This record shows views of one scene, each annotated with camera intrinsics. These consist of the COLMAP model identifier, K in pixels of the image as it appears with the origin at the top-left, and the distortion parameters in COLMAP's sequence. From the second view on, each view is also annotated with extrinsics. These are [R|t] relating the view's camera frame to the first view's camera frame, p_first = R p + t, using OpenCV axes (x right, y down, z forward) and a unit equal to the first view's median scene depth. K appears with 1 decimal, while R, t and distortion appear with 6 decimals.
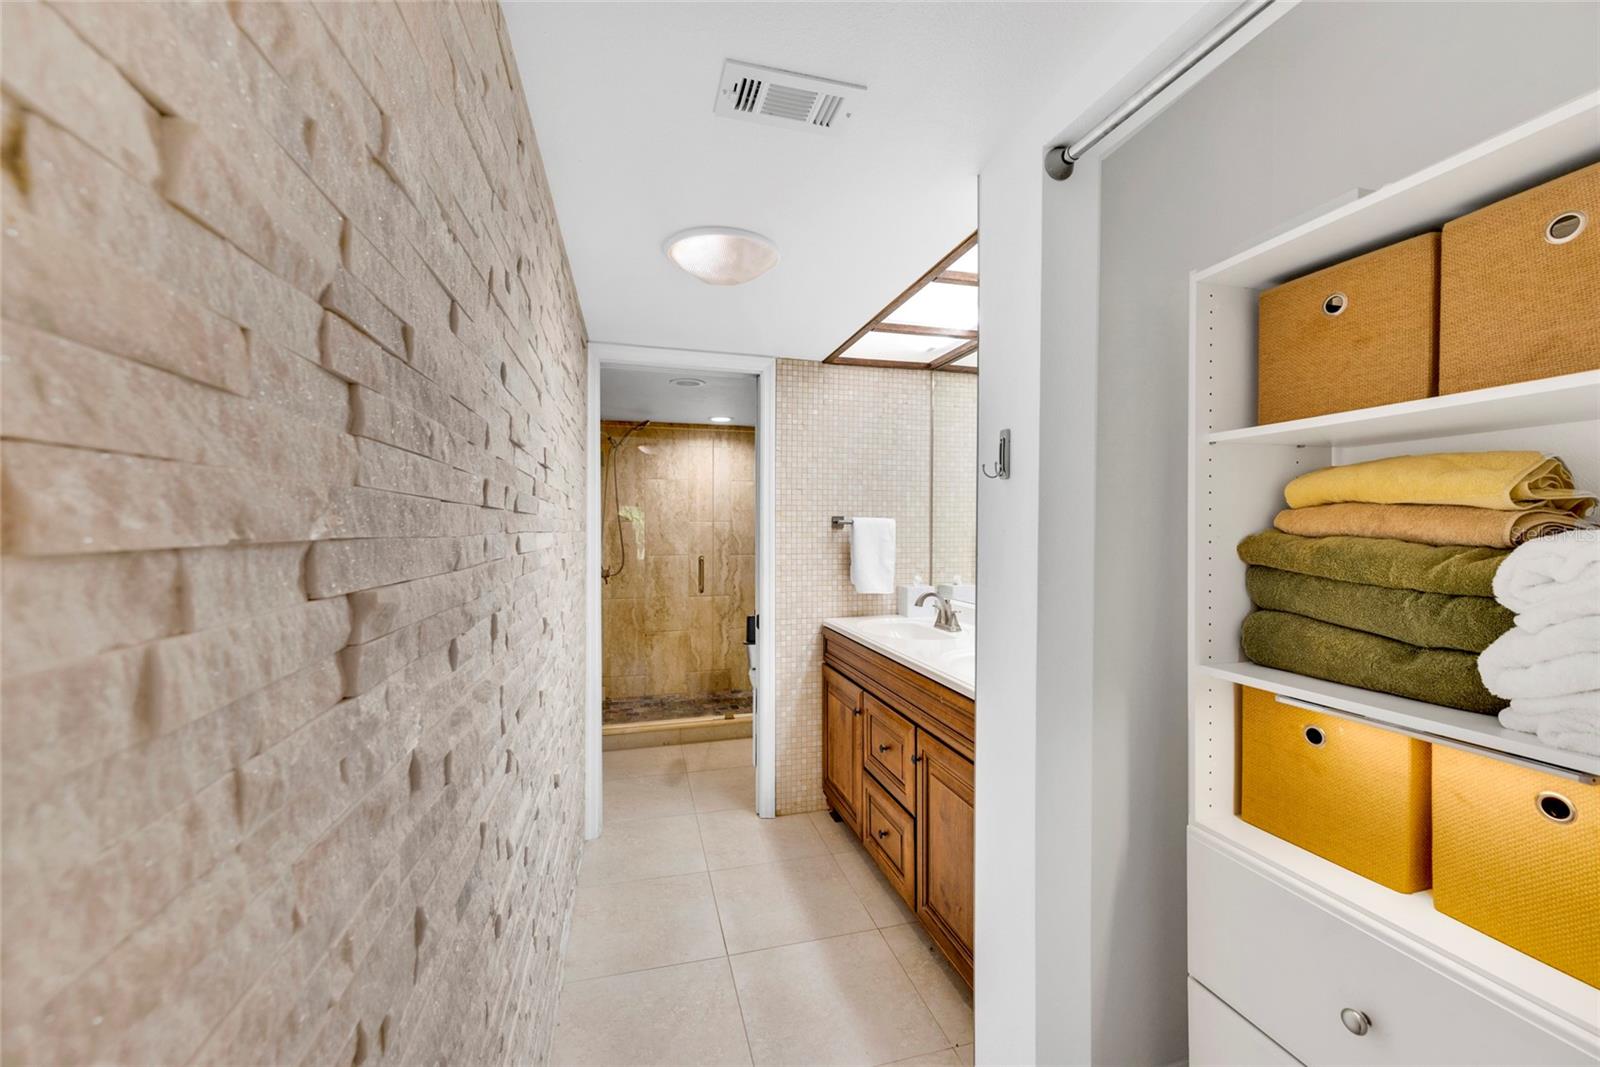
lens RADIAL K [[630.6, 0, 811.4], [0, 630.6, 528.3], [0, 0, 1]] dist [0.000440, -0.001237]
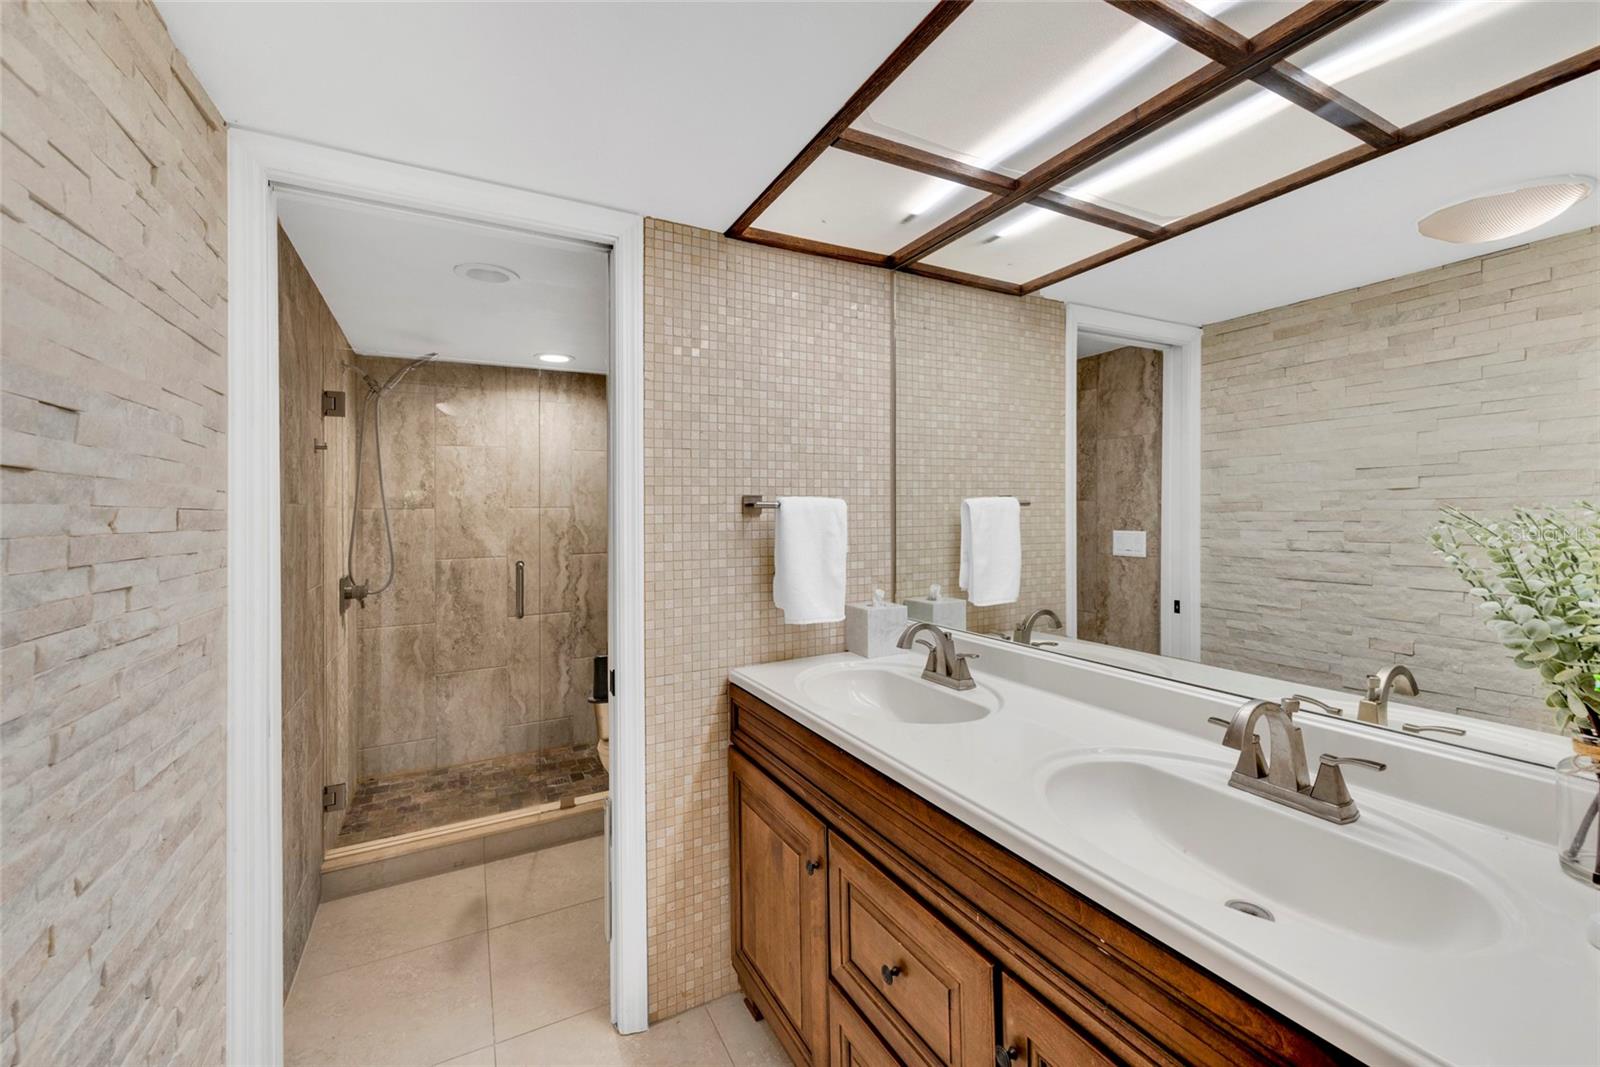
lens RADIAL K [[630.6, 0, 823.1], [0, 630.6, 502.7], [0, 0, 1]] dist [0.000440, -0.001237]
pose [[0.971548, -0.007452, 0.236723, -0.033111], [0.011780, 0.999788, -0.016874, -0.000939], [-0.236548, 0.019183, 0.971431, 0.388767]]
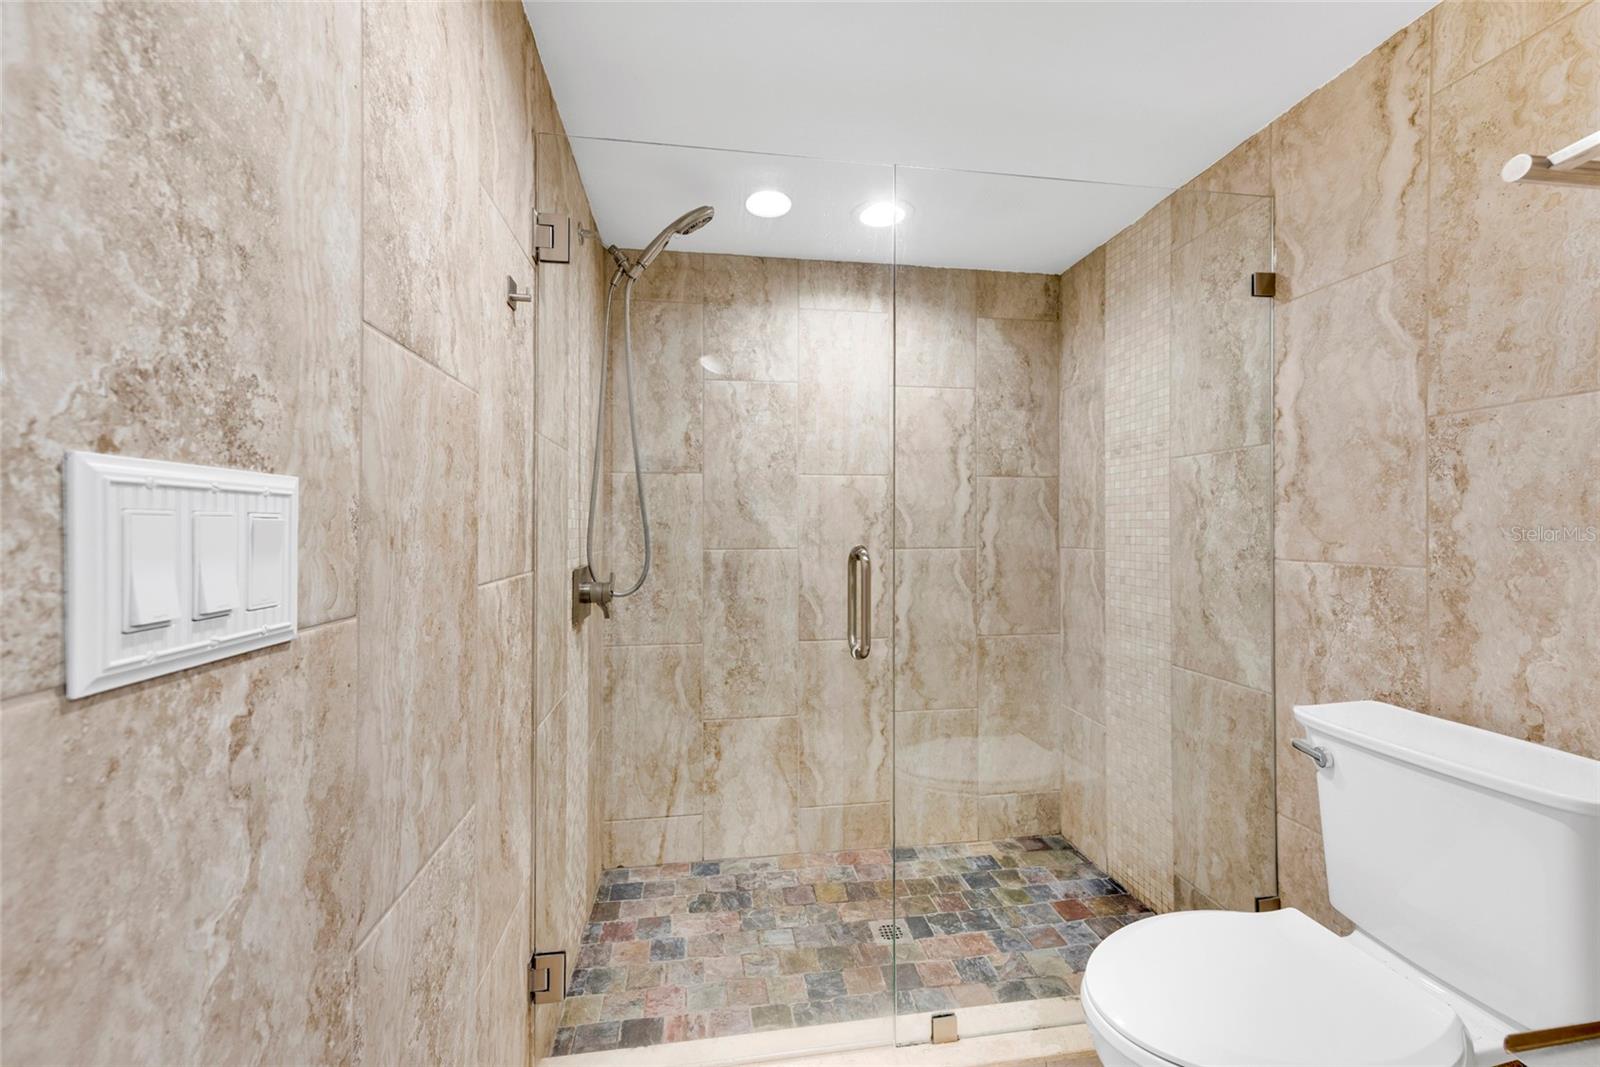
lens RADIAL K [[630.6, 0, 834.5], [0, 630.6, 521.4], [0, 0, 1]] dist [0.000440, -0.001237]
pose [[0.996579, -0.001077, -0.082644, -0.209223], [-0.000193, 0.999882, -0.015349, 0.048082], [0.082651, 0.015312, 0.996461, 0.875665]]
